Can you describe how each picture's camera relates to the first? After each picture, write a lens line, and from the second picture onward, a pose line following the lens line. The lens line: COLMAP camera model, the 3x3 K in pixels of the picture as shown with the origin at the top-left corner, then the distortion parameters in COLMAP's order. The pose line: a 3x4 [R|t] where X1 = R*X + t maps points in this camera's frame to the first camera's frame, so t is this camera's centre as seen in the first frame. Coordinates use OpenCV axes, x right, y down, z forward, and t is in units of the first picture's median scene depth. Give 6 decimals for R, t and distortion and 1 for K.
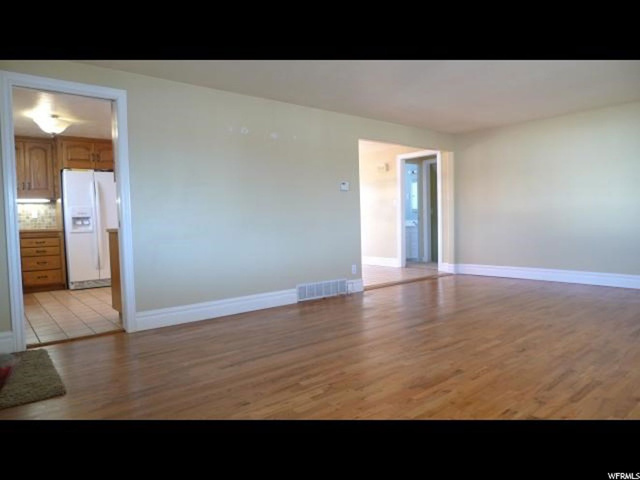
lens RADIAL K [[423.0, 0, 320.3], [0, 423.0, 241.5], [0, 0, 1]] dist [-0.013439, -0.000146]
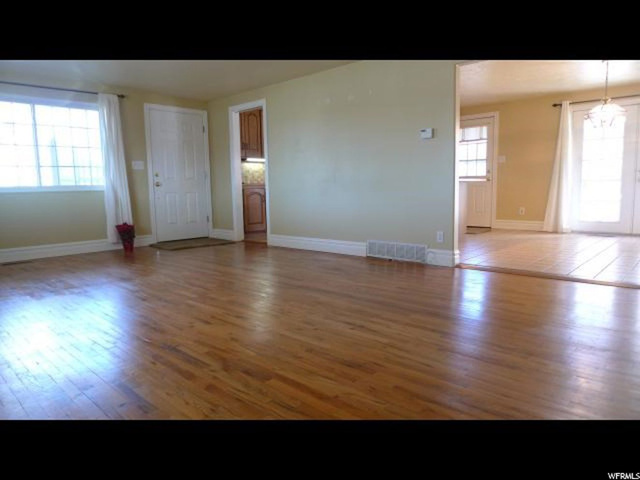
lens RADIAL K [[423.0, 0, 320.5], [0, 423.0, 240.0], [0, 0, 1]] dist [-0.013439, -0.000146]
pose [[0.120539, 0.156347, -0.980319, 0.910636], [-0.015076, 0.987694, 0.155669, -0.054154], [0.992594, -0.003984, 0.121413, 0.731098]]
